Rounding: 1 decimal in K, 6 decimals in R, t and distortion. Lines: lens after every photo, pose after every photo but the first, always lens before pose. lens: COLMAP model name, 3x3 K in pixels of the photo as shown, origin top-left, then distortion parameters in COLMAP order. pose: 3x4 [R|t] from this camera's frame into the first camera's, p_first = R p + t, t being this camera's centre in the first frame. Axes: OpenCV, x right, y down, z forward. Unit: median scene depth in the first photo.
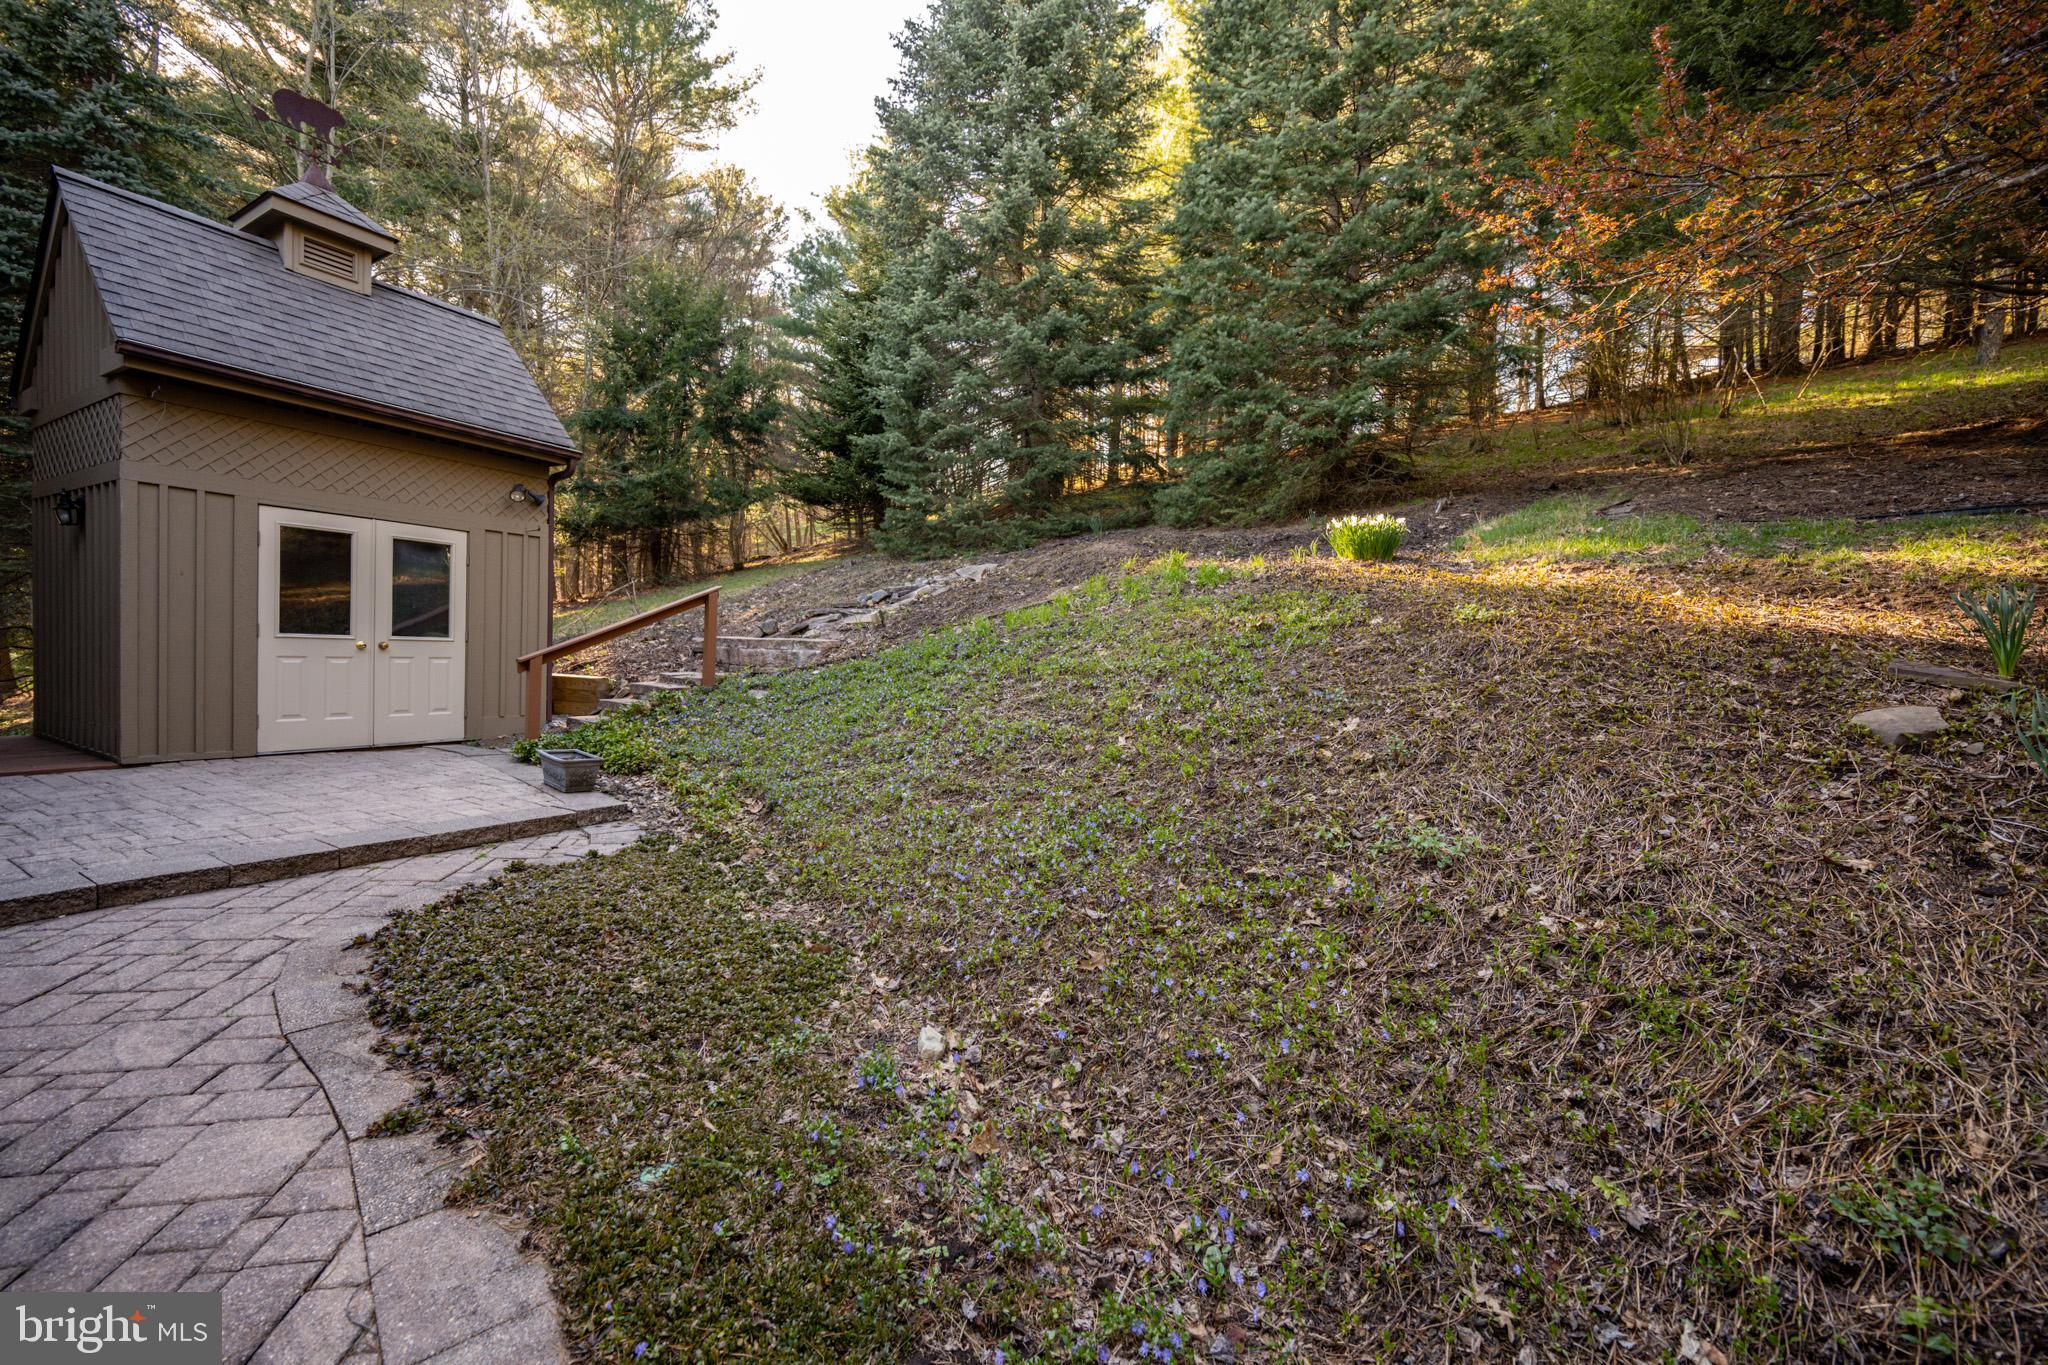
lens RADIAL K [[826.3, 0, 980.5], [0, 826.3, 686.4], [0, 0, 1]] dist [0.001798, 0.000091]
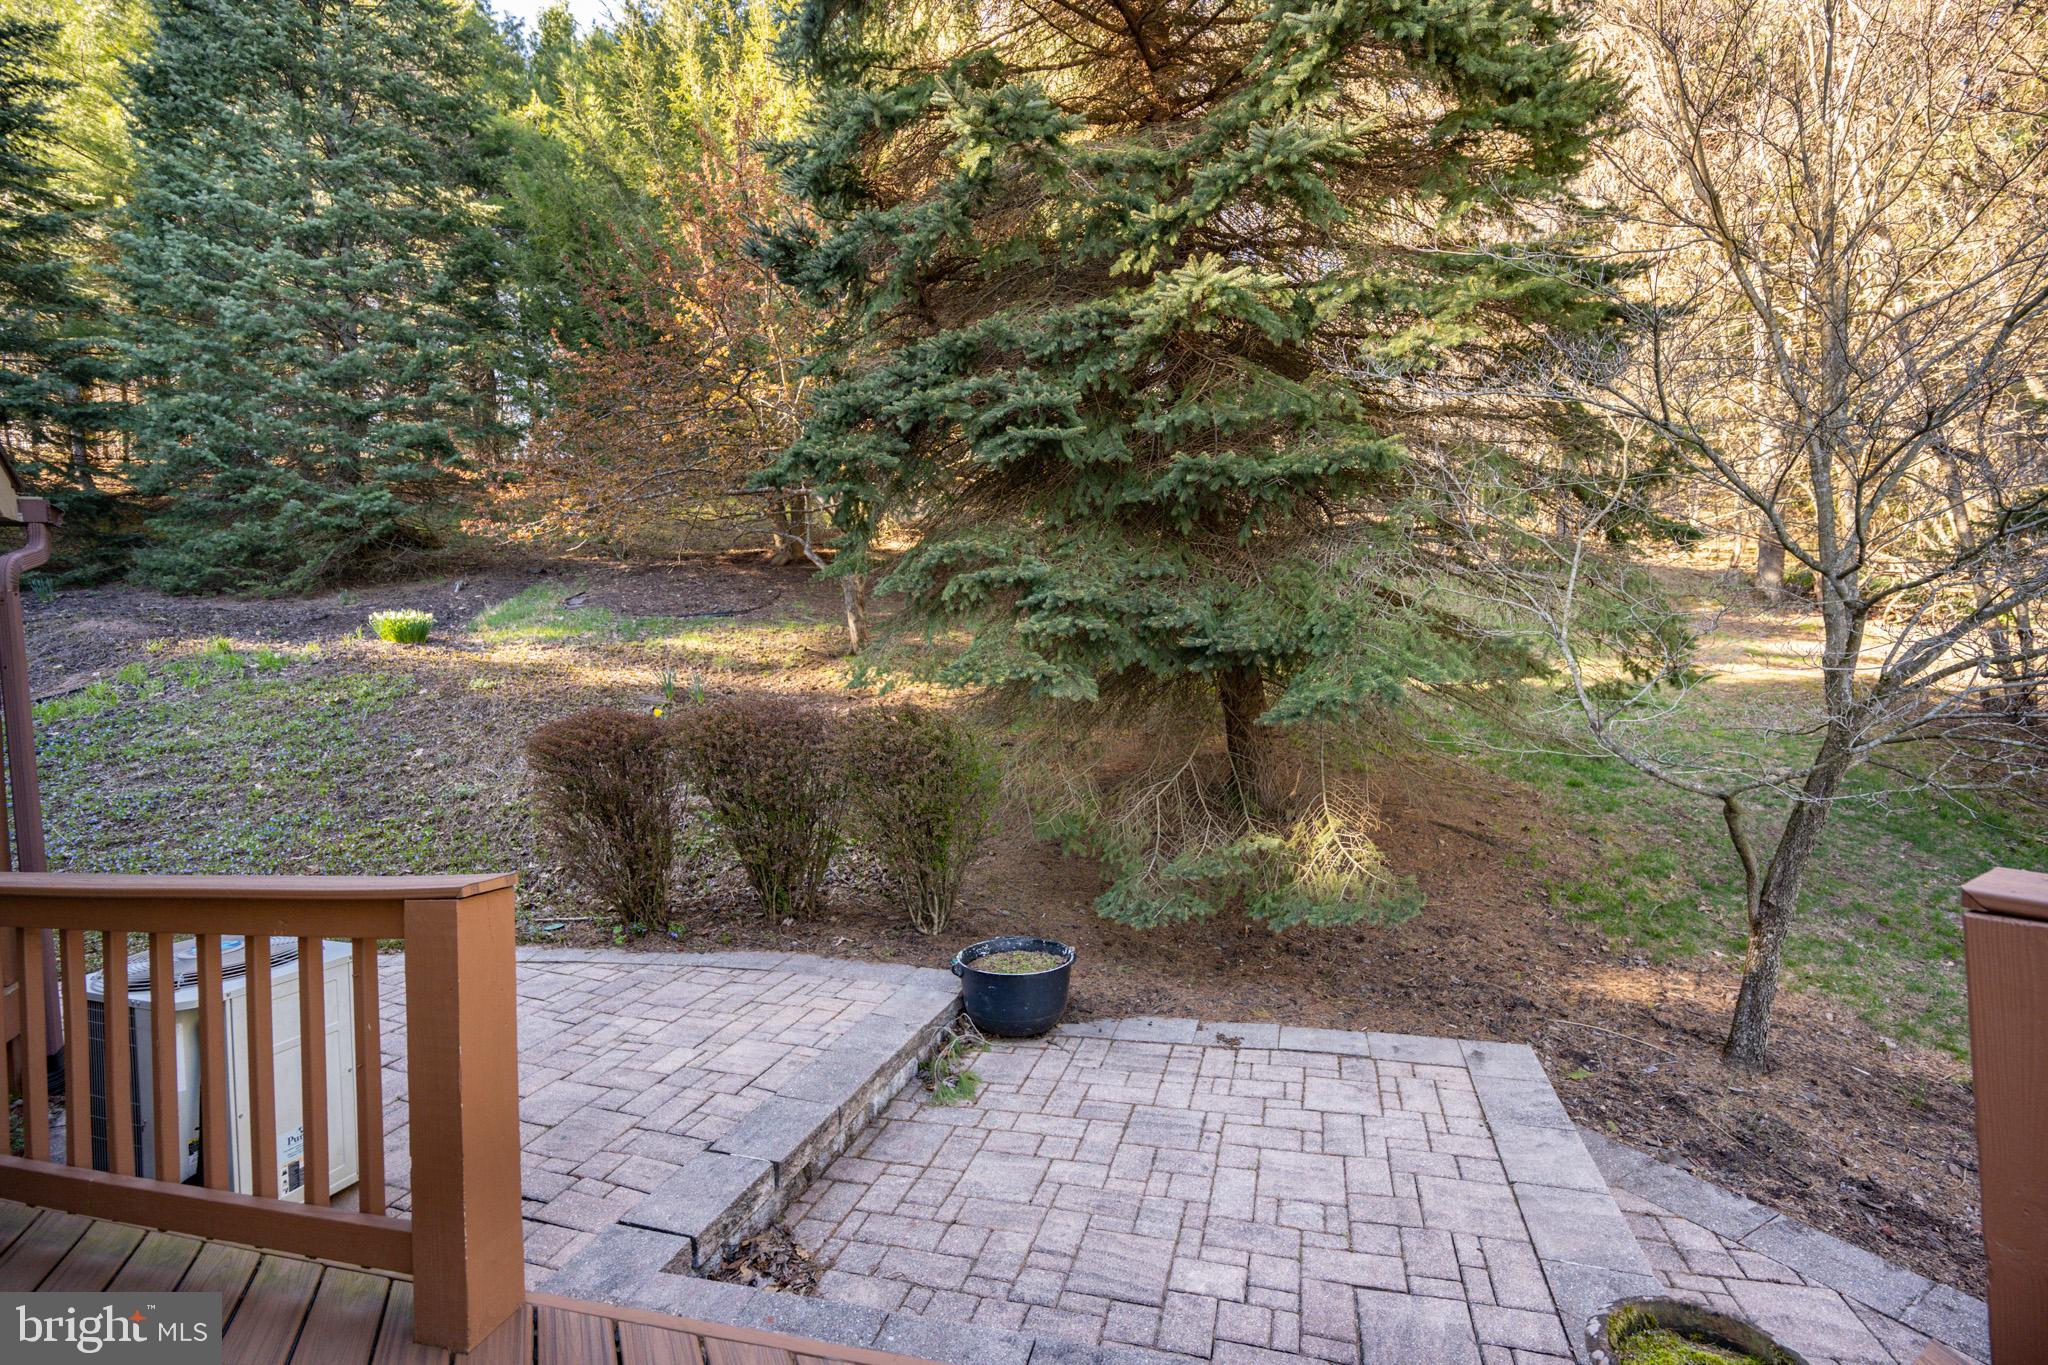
lens RADIAL K [[826.3, 0, 980.5], [0, 826.3, 686.4], [0, 0, 1]] dist [0.001798, 0.000091]
pose [[0.495570, -0.079844, 0.864891, -0.401103], [0.119051, 0.992612, 0.023421, 0.003605], [-0.860371, 0.091360, 0.501414, -0.794967]]
